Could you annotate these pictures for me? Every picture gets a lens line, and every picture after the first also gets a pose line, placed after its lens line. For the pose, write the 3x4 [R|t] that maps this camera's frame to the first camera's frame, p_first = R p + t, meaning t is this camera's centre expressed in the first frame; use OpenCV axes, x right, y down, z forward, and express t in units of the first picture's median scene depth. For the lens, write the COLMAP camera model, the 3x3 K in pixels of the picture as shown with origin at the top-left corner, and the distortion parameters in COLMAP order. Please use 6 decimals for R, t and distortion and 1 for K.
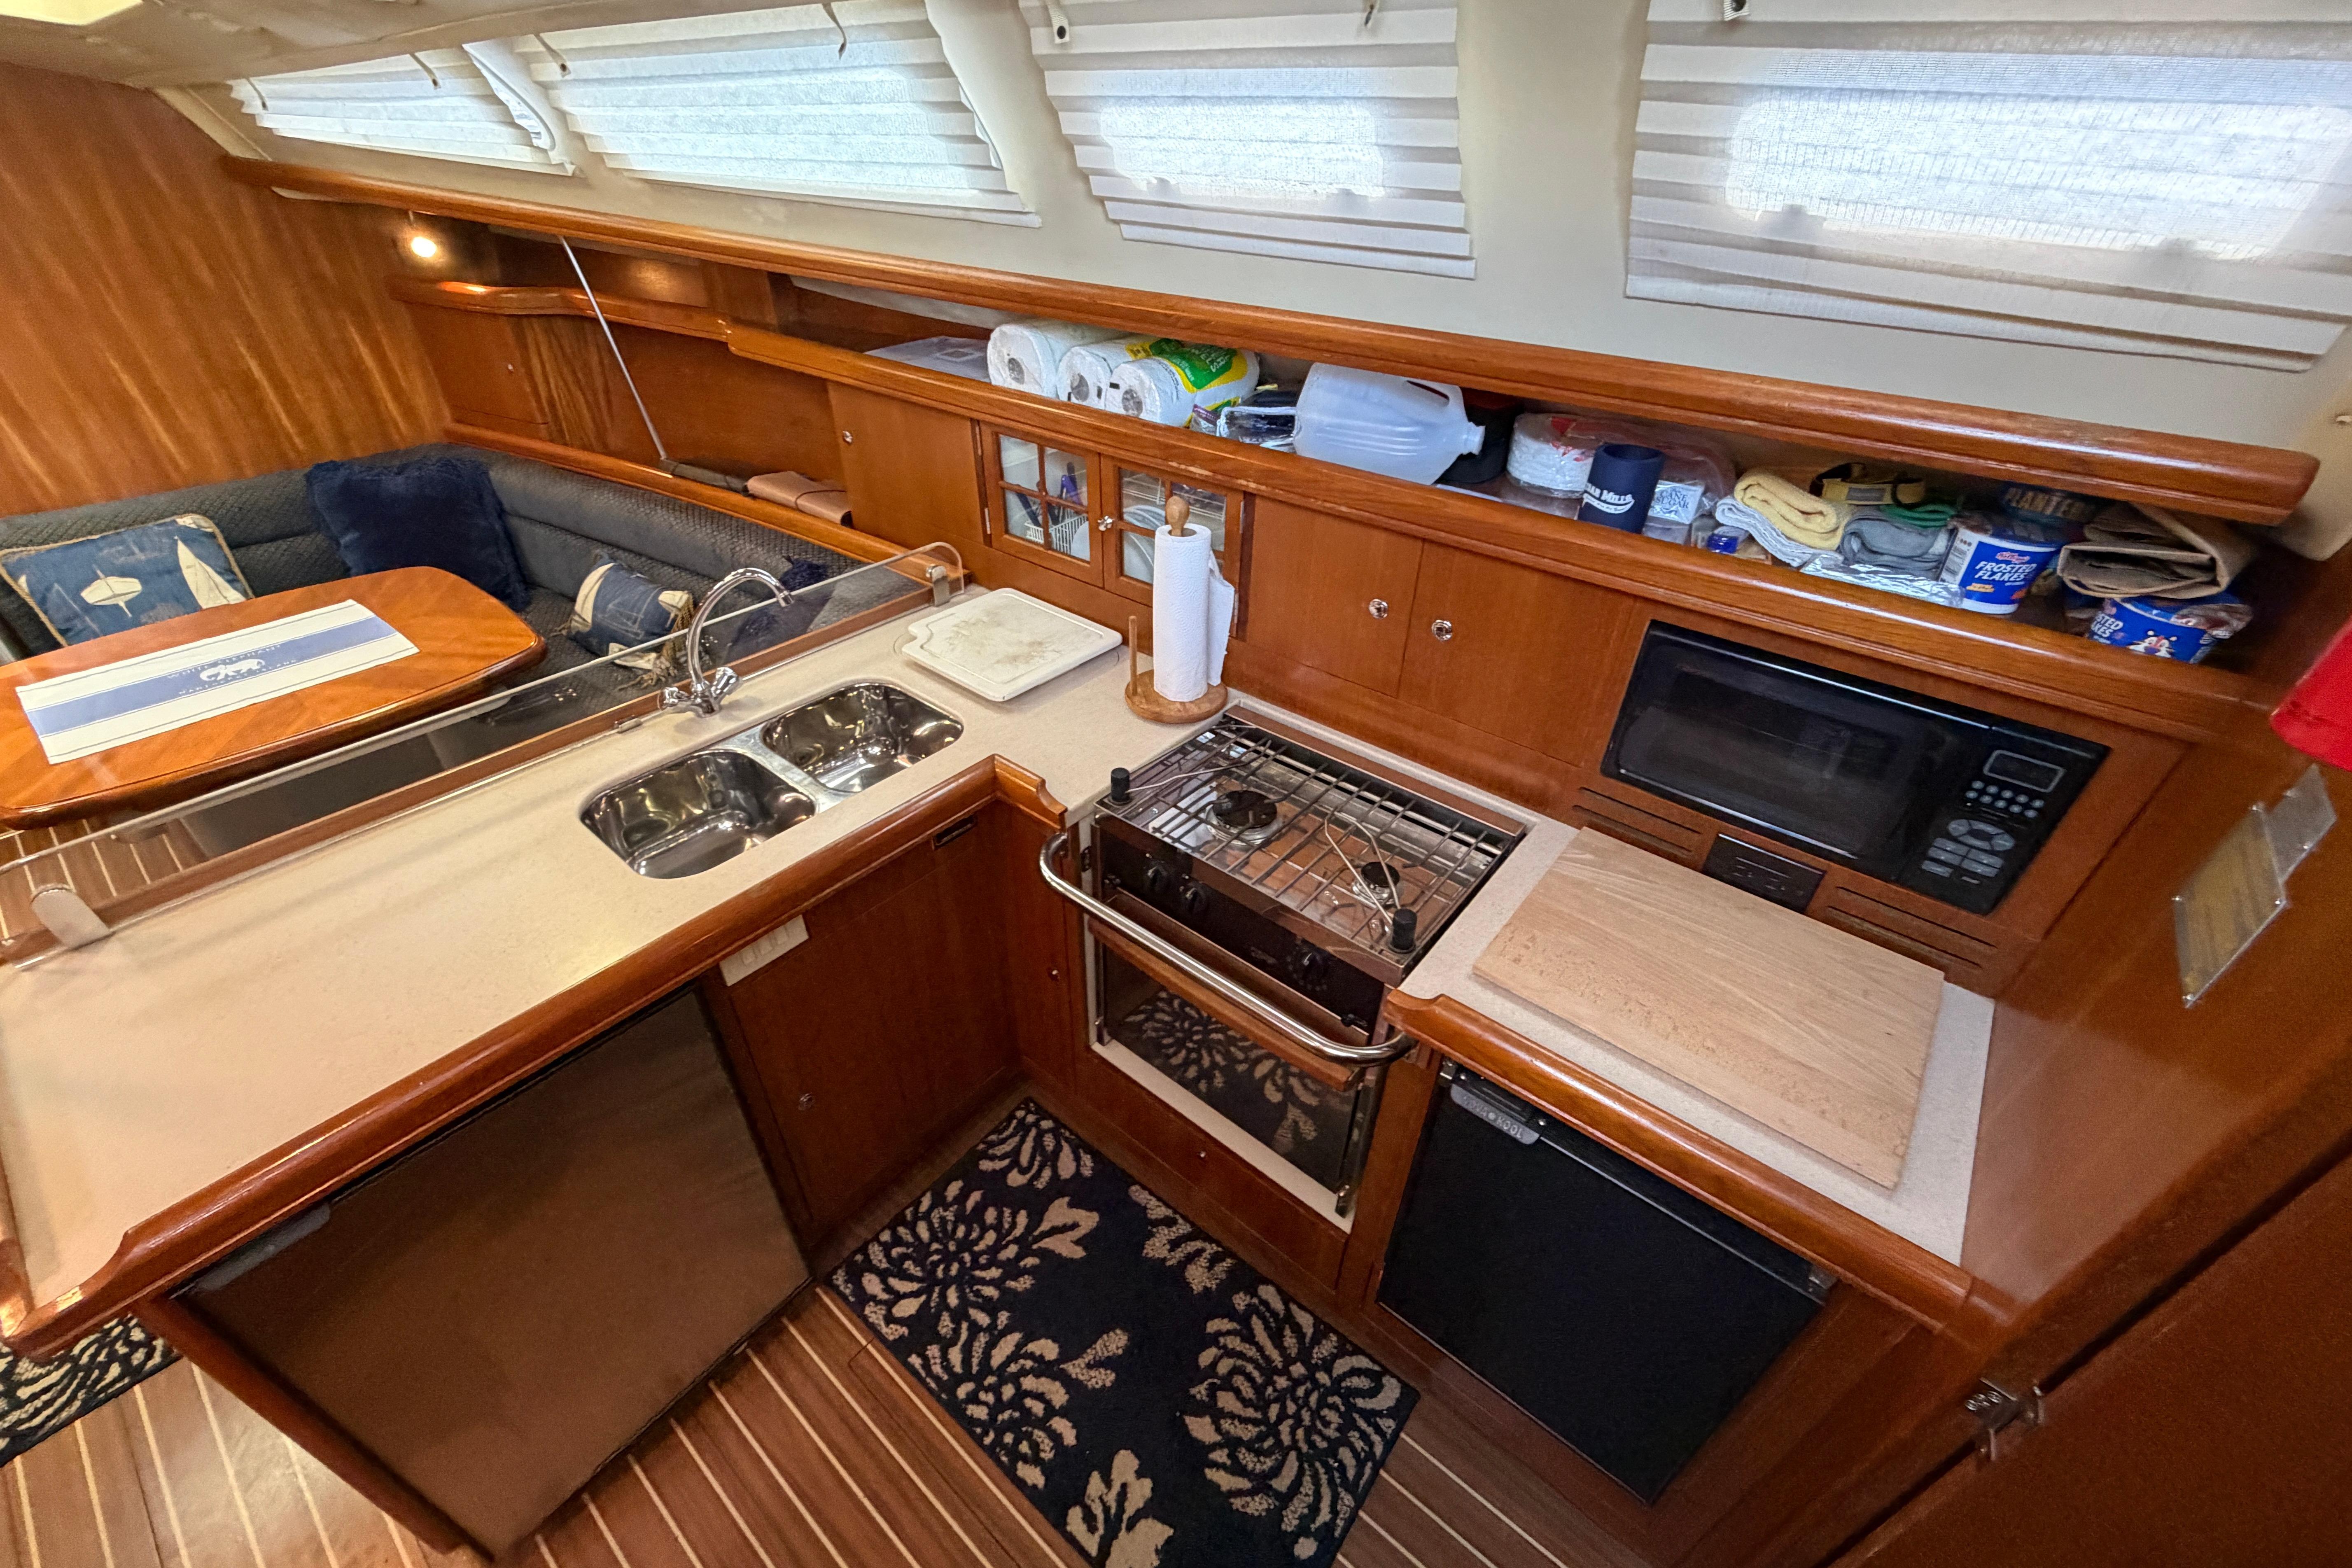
lens RADIAL K [[933.9, 0, 1167.2], [0, 933.9, 790.3], [0, 0, 1]] dist [-0.001019, -0.000179]
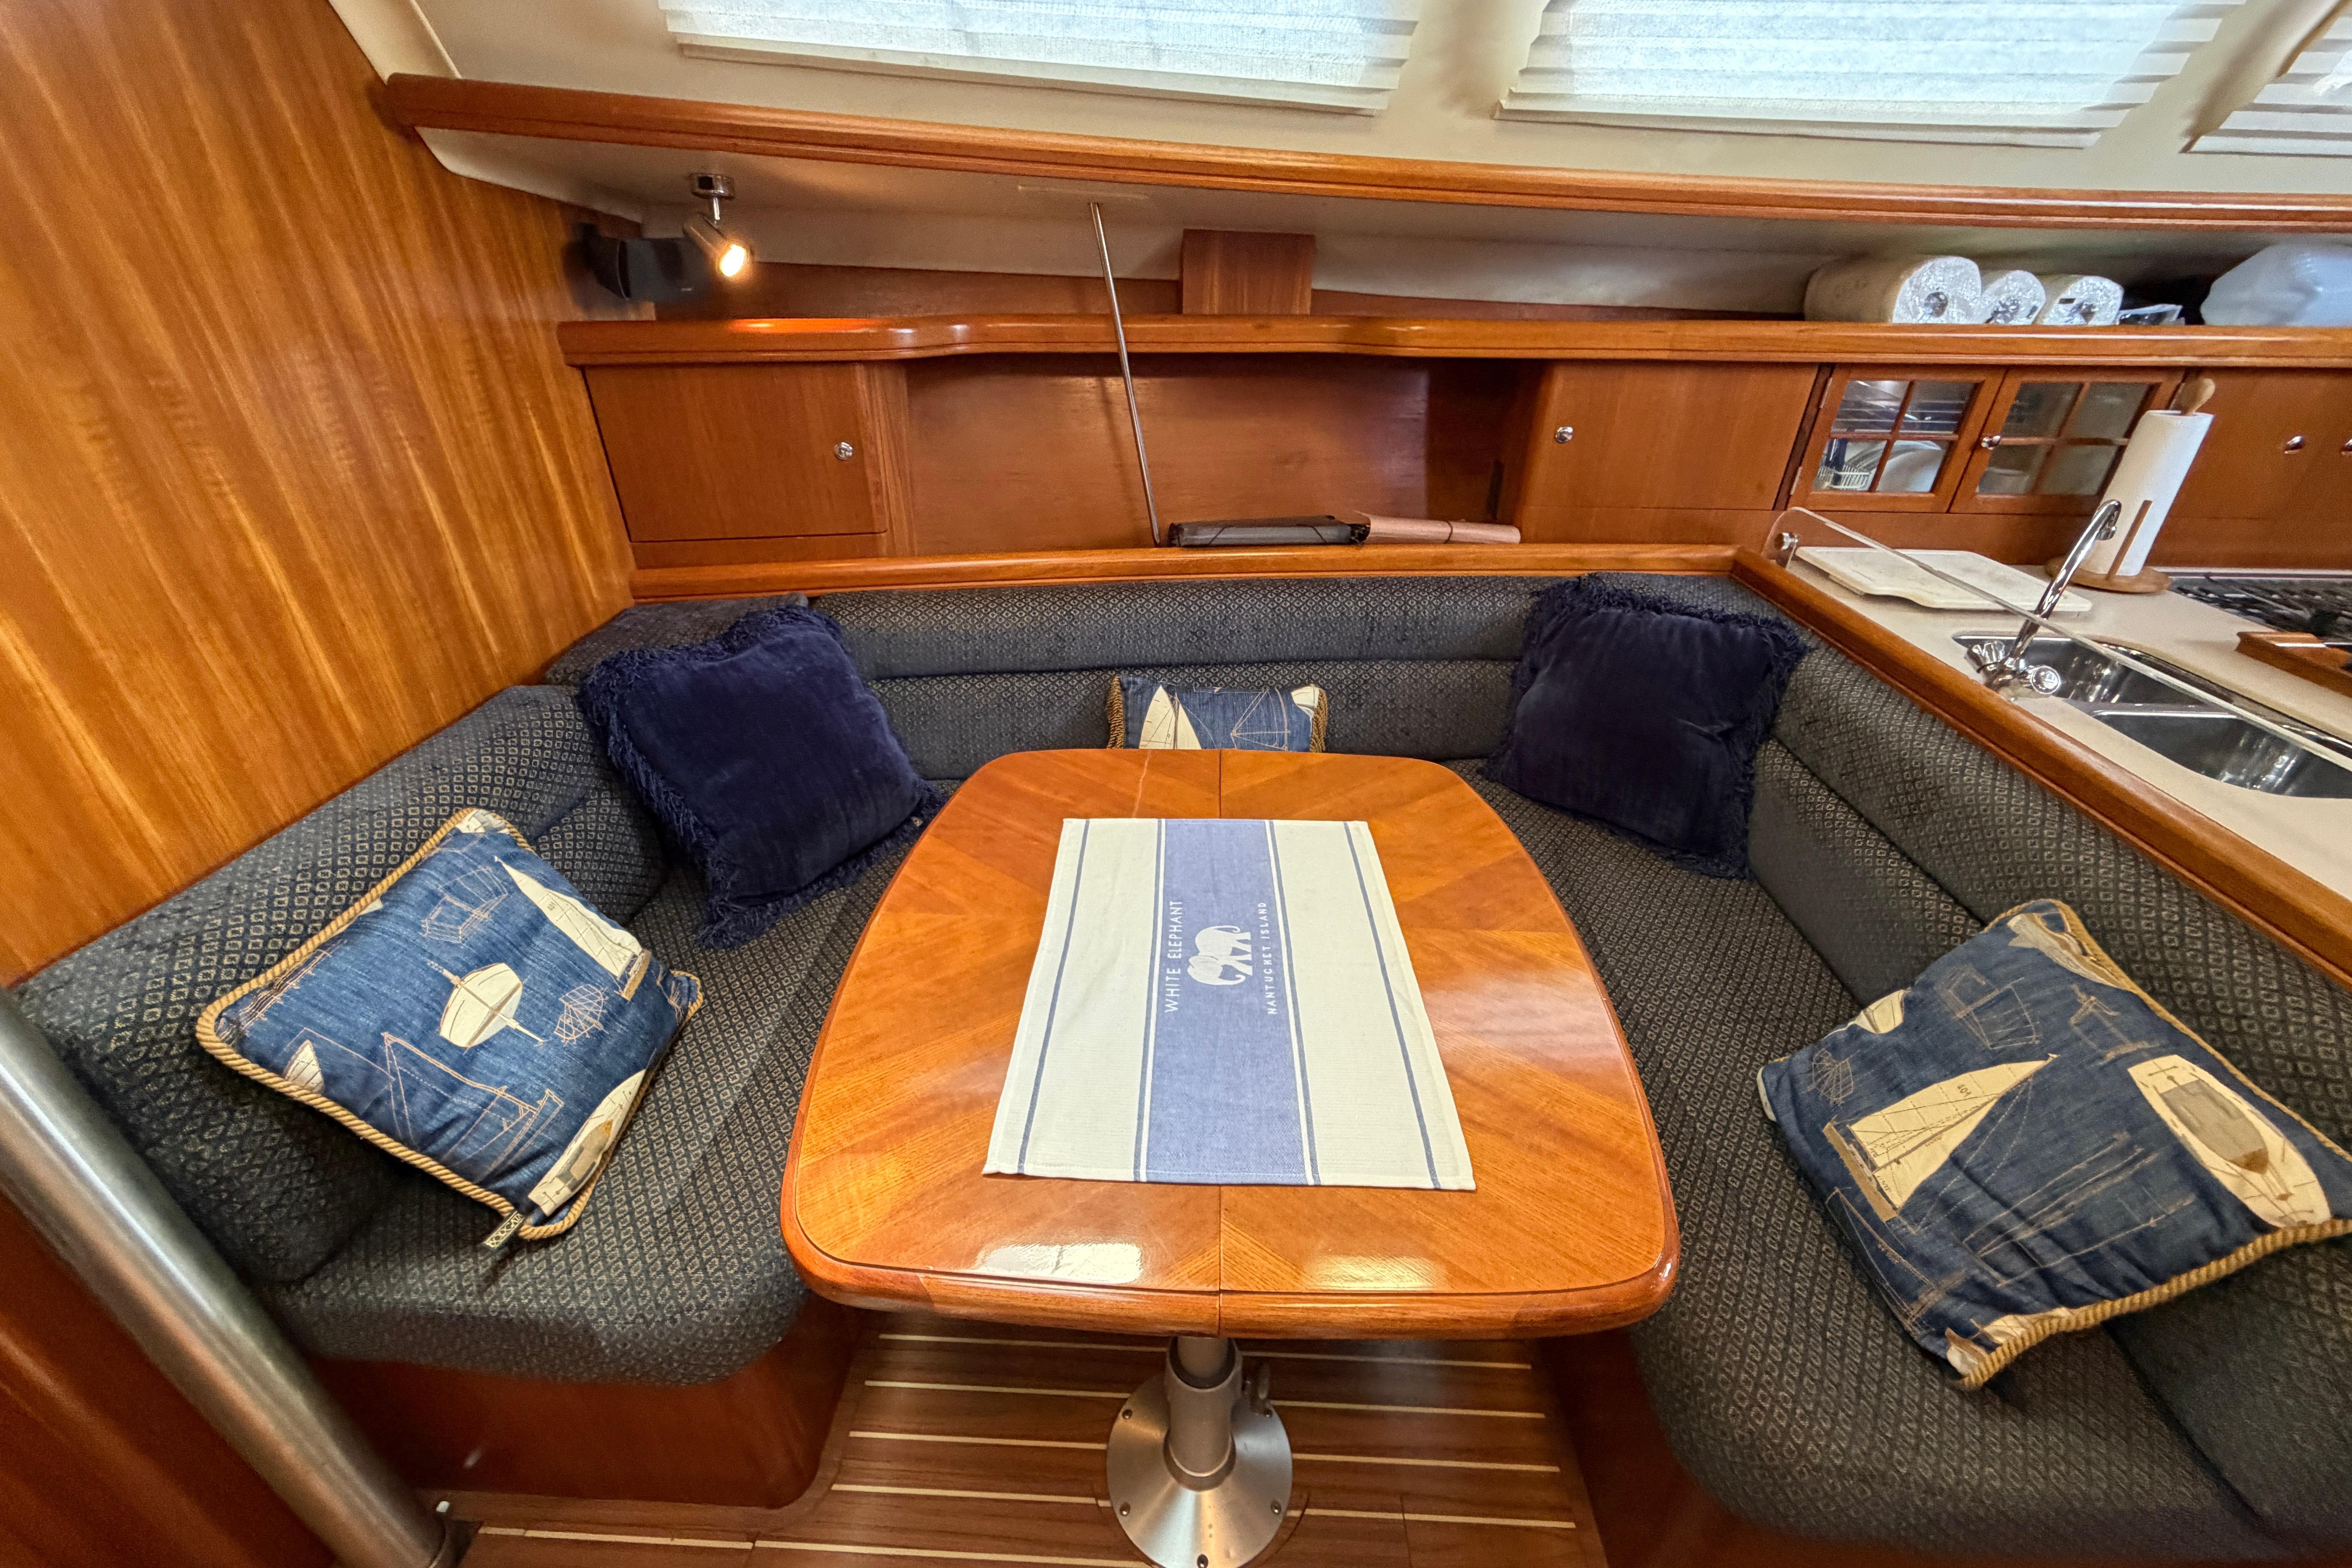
lens RADIAL K [[933.9, 0, 1167.2], [0, 933.9, 790.3], [0, 0, 1]] dist [-0.001019, -0.000179]
pose [[0.797810, -0.318267, 0.512060, -1.562040], [0.355962, 0.934139, 0.026003, -0.298631], [-0.486611, 0.161528, 0.858556, 0.663128]]
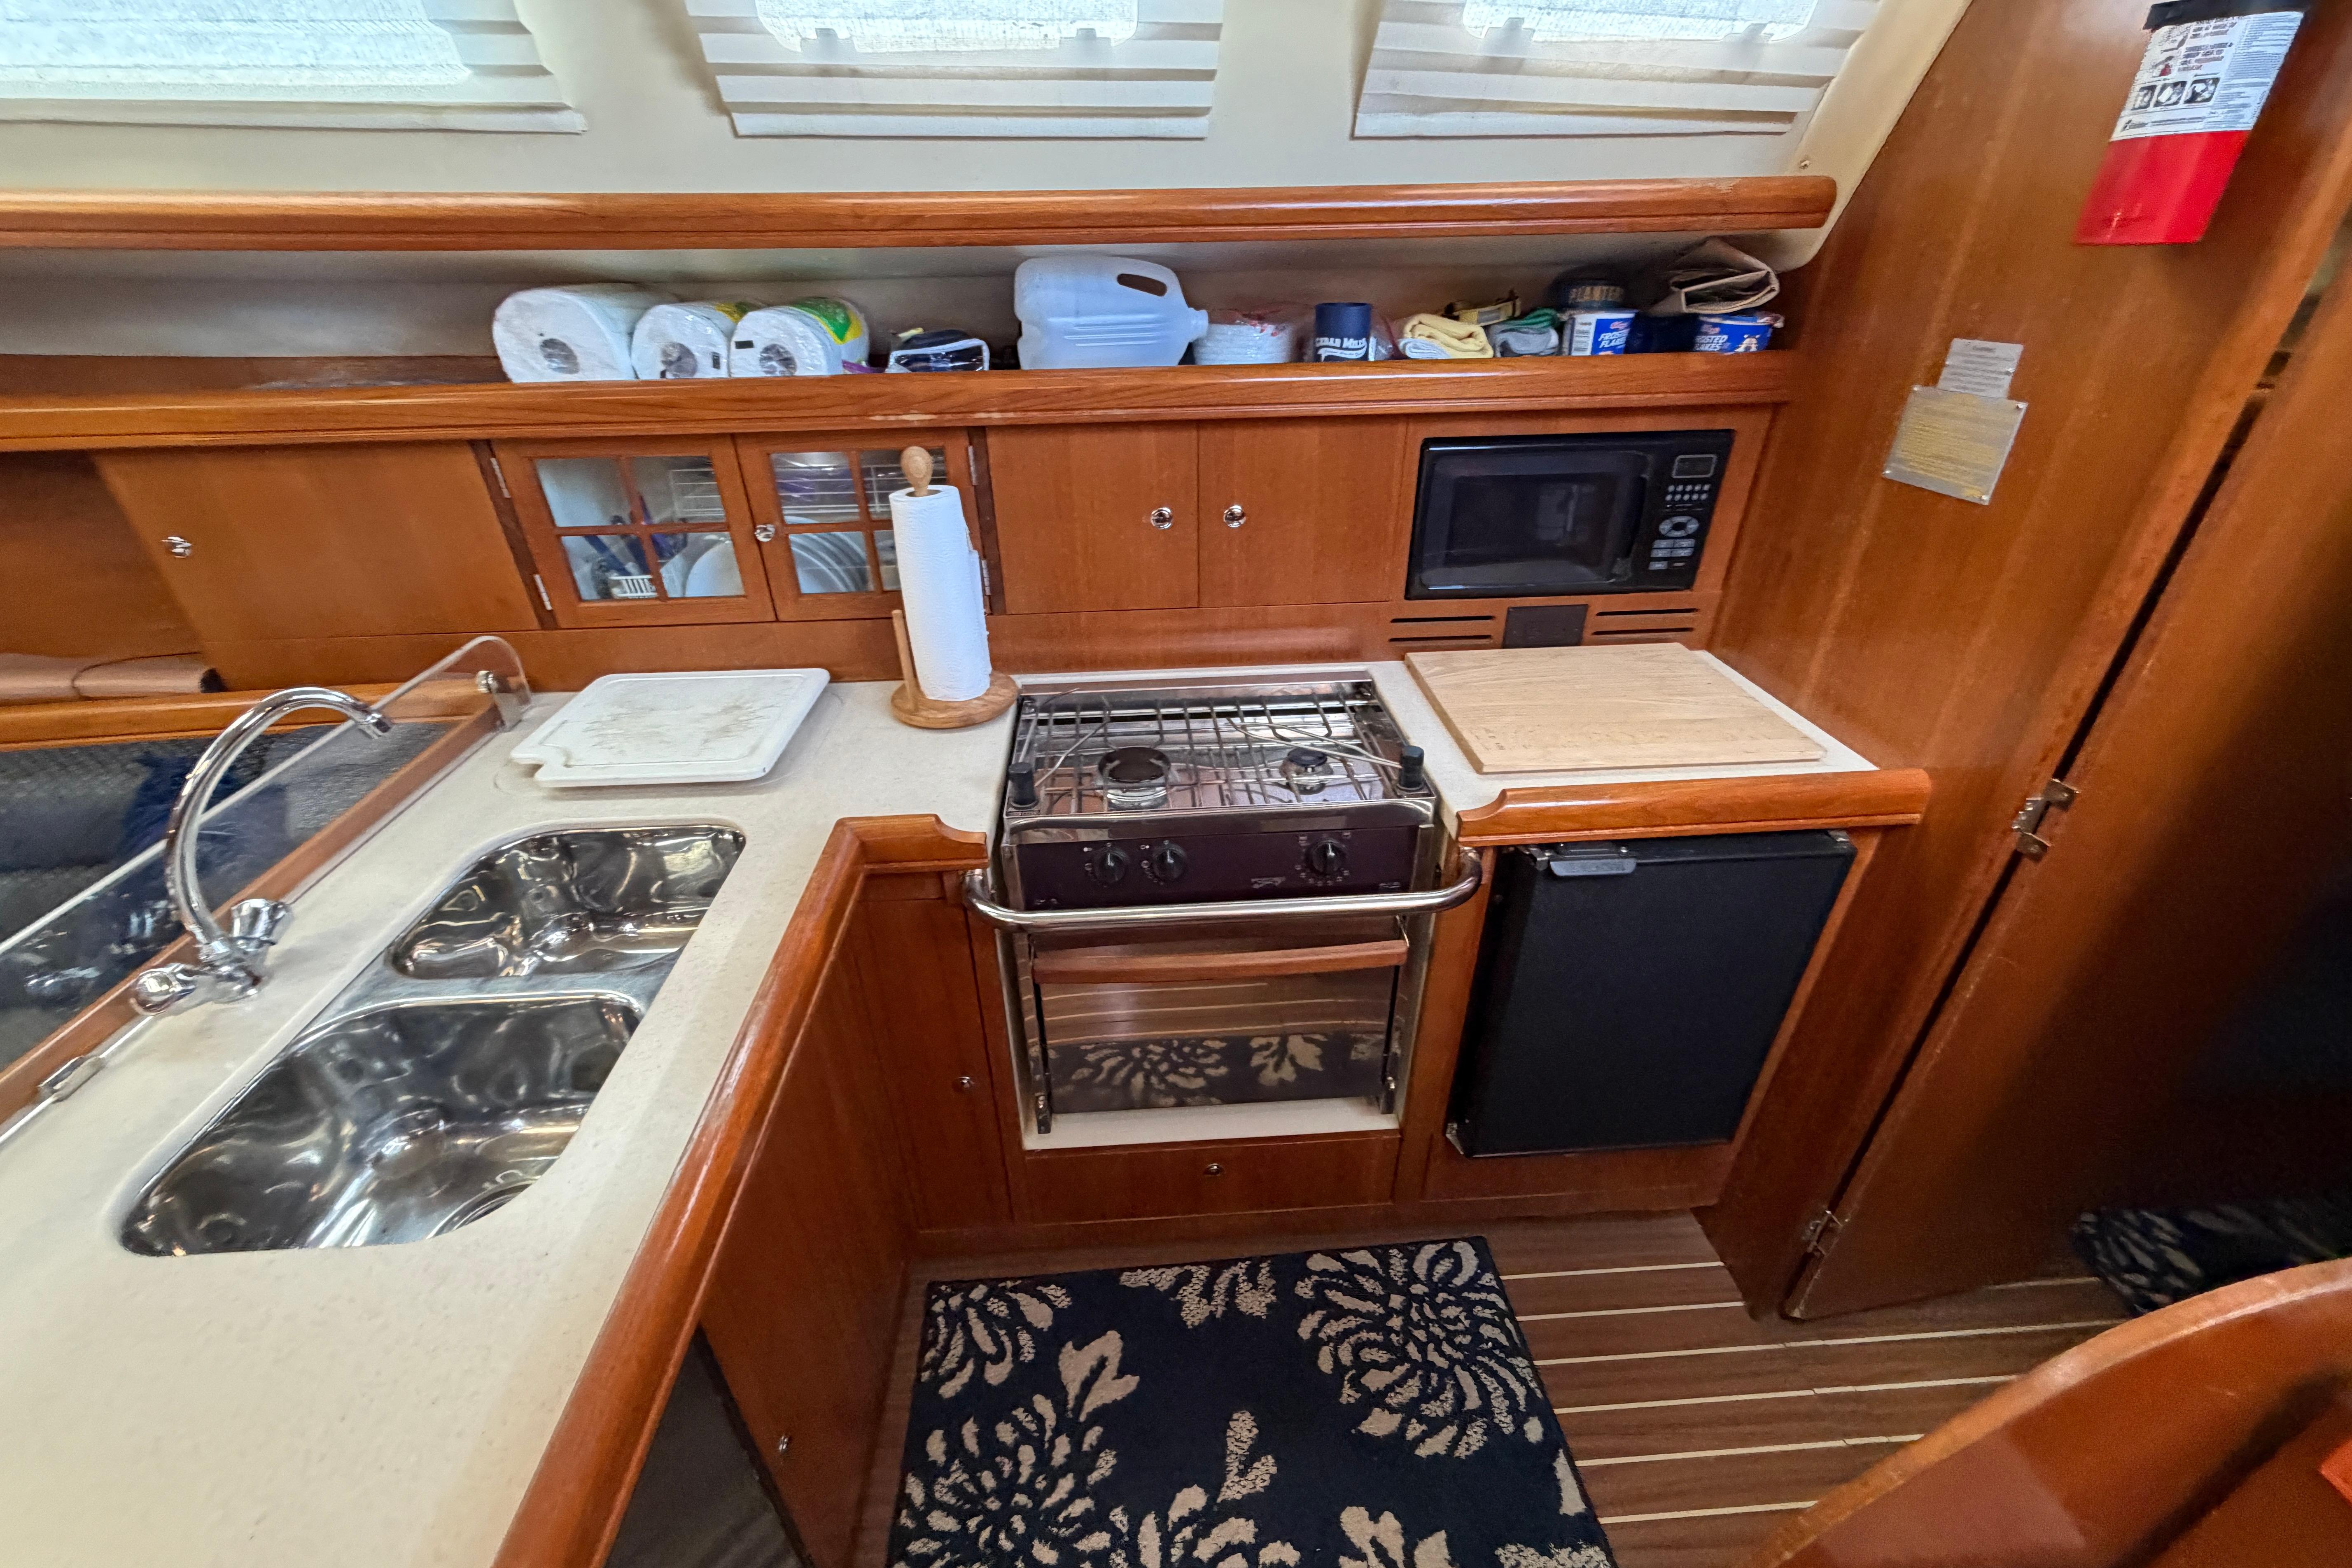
lens RADIAL K [[933.9, 0, 1167.2], [0, 933.9, 790.3], [0, 0, 1]] dist [-0.001019, -0.000179]
pose [[0.730746, -0.370733, 0.573208, -0.373230], [0.419743, 0.906209, 0.051003, 0.009516], [-0.538354, 0.203330, 0.817821, 0.248148]]
